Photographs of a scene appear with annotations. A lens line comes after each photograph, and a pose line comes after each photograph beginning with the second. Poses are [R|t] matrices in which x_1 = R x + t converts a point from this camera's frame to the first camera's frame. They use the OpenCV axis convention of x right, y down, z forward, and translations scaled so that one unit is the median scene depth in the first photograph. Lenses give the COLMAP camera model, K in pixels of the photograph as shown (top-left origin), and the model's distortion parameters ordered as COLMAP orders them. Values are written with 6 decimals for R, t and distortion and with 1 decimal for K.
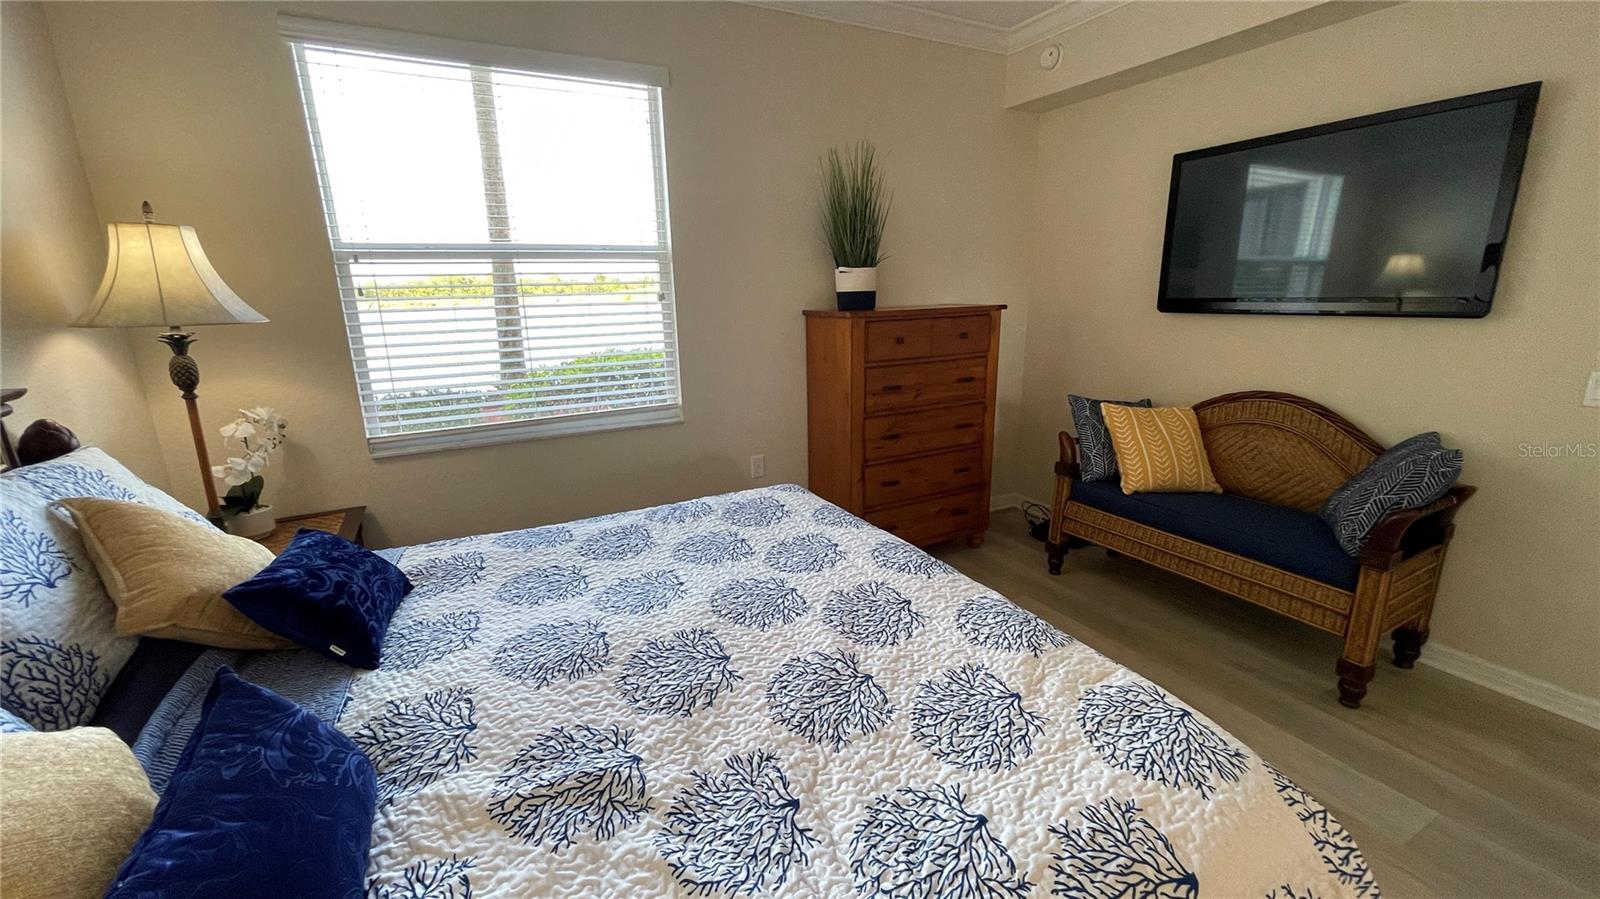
lens RADIAL K [[640.8, 0, 796.0], [0, 640.8, 450.5], [0, 0, 1]] dist [-0.002790, -0.000120]
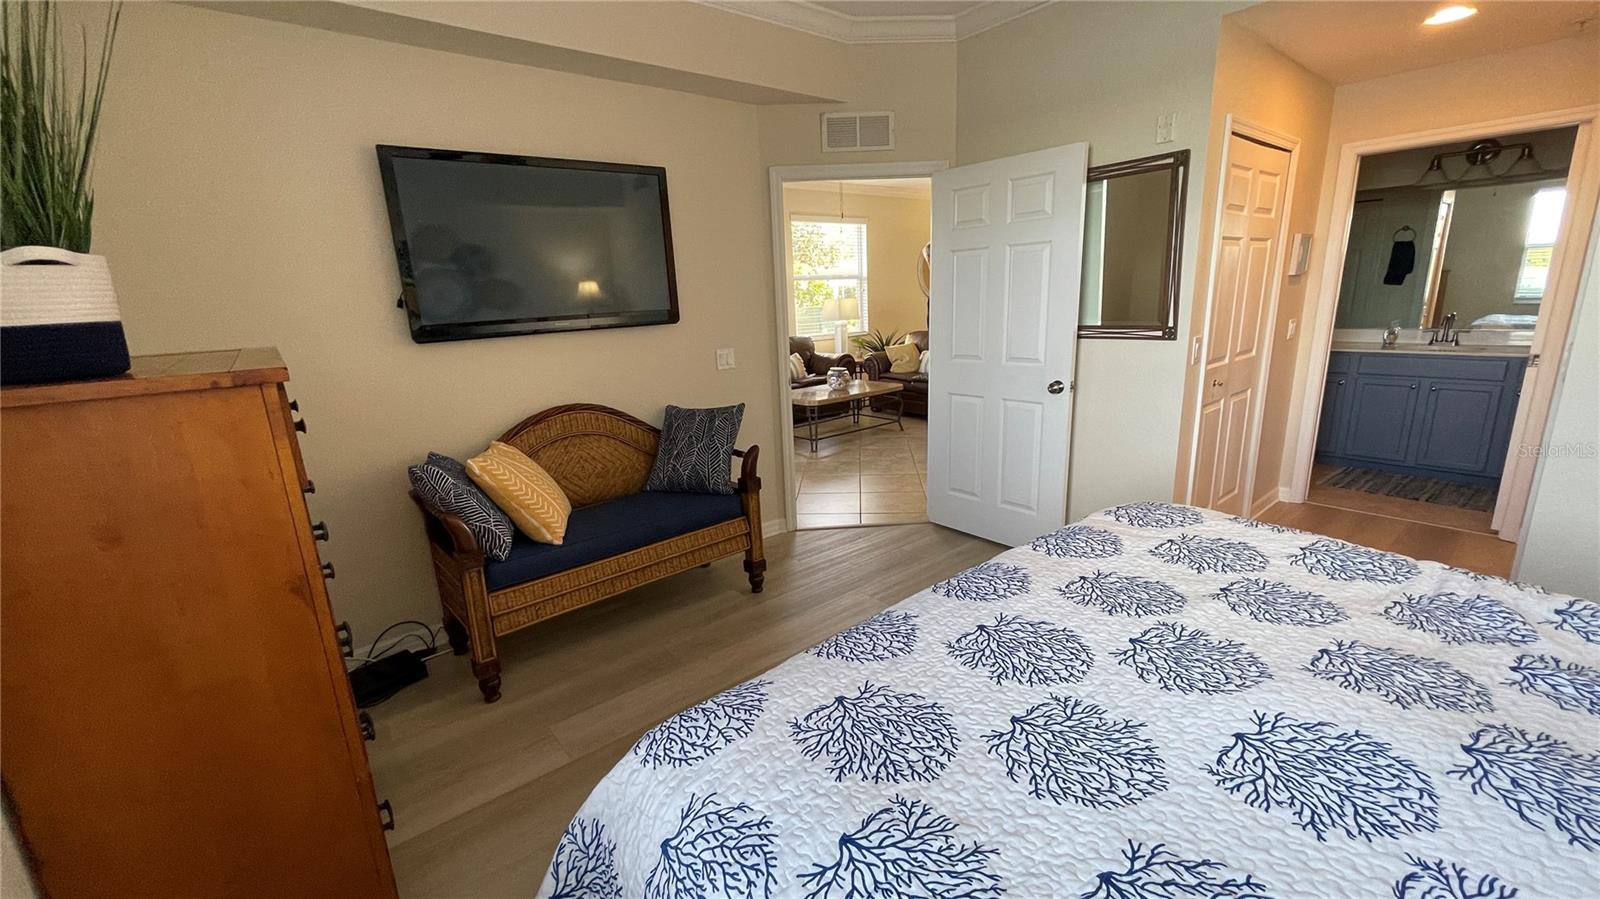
lens RADIAL K [[640.8, 0, 796.0], [0, 640.8, 450.5], [0, 0, 1]] dist [-0.002790, -0.000120]
pose [[-0.197987, -0.206561, 0.958193, -0.397814], [0.289491, 0.921616, 0.258492, -0.205762], [-0.936481, 0.328566, -0.122671, 0.884039]]
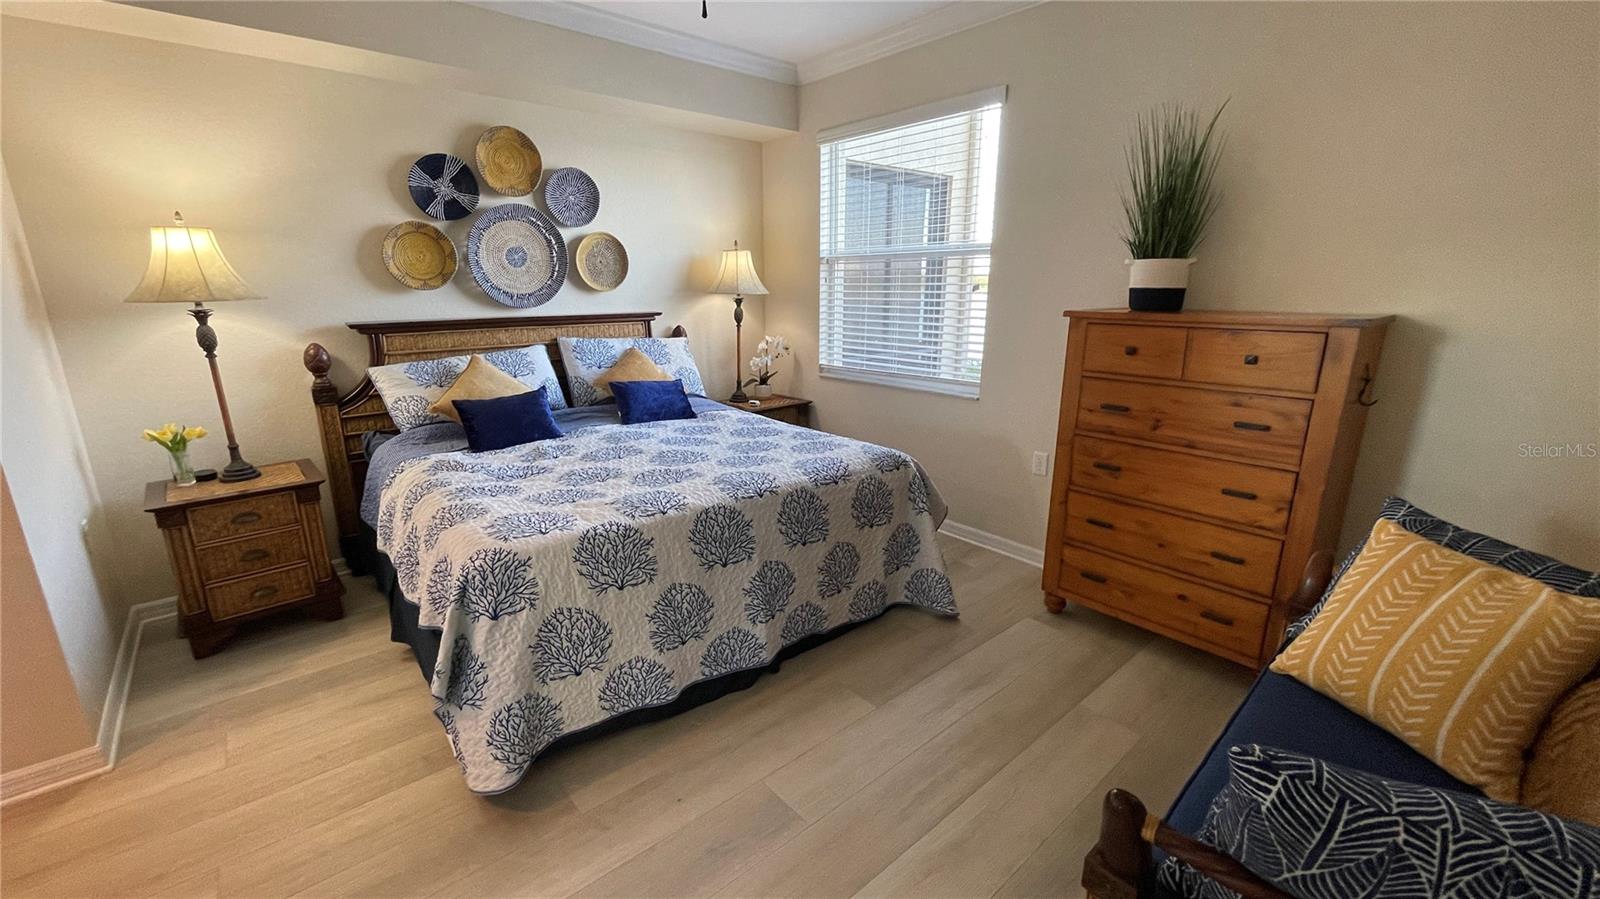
lens RADIAL K [[640.8, 0, 796.0], [0, 640.8, 450.5], [0, 0, 1]] dist [-0.002790, -0.000120]
pose [[0.228518, 0.264806, -0.936834, 1.010072], [-0.243644, 0.947229, 0.208314, -0.142138], [0.942559, 0.180651, 0.280977, 0.484209]]
